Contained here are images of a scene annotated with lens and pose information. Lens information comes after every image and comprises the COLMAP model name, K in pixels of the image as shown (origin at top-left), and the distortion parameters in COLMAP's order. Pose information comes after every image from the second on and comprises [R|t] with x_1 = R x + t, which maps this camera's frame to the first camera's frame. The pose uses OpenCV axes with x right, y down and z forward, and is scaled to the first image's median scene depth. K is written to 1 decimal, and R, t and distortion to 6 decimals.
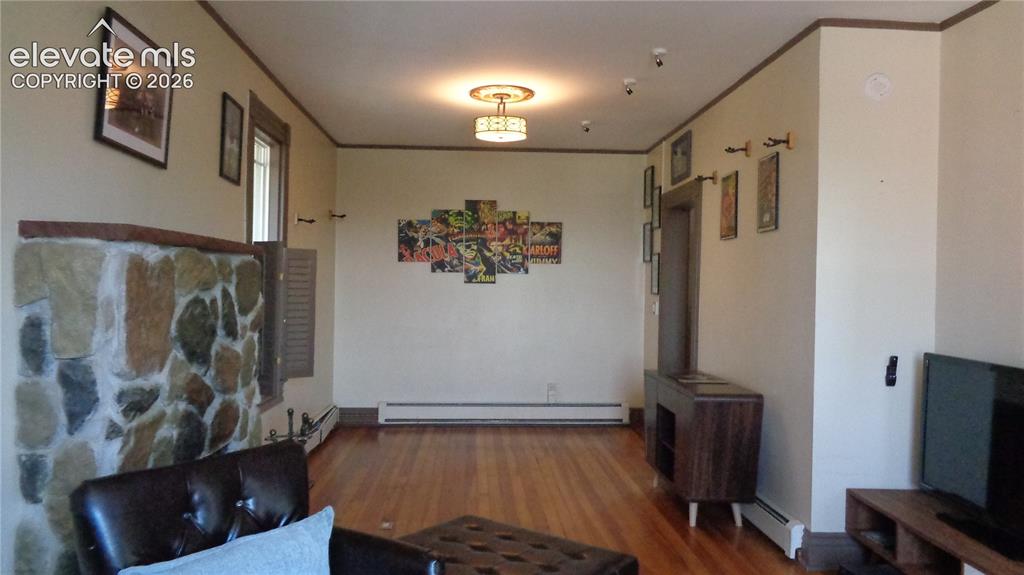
lens RADIAL K [[788.2, 0, 513.3], [0, 788.2, 289.5], [0, 0, 1]] dist [0.034653, 0.004816]
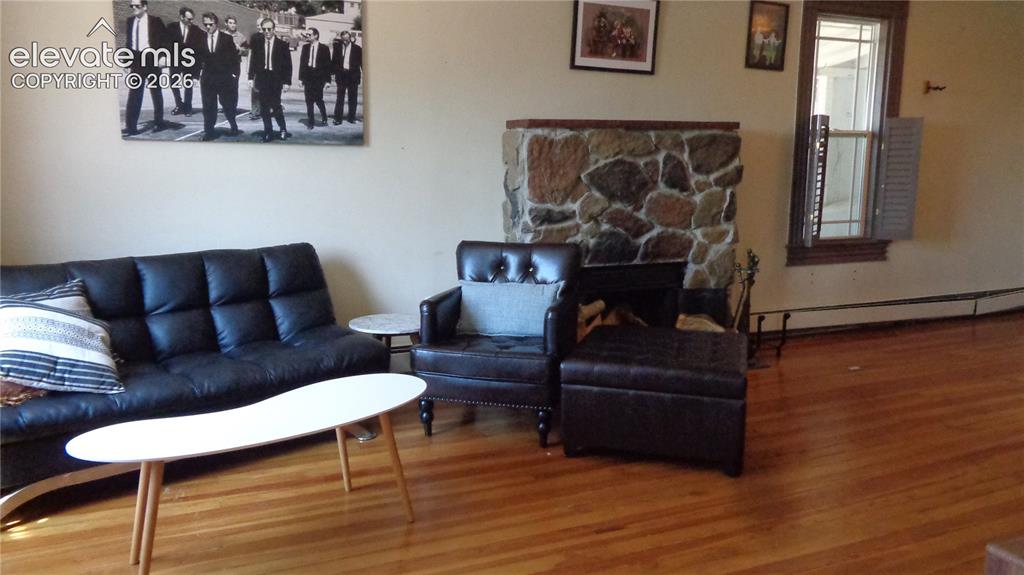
lens RADIAL K [[788.2, 0, 512.6], [0, 788.2, 285.4], [0, 0, 1]] dist [0.034653, 0.004816]
pose [[0.374522, 0.143110, -0.916107, 0.952279], [-0.003855, 0.988249, 0.152804, 0.015554], [0.927210, -0.053697, 0.370673, 0.188867]]
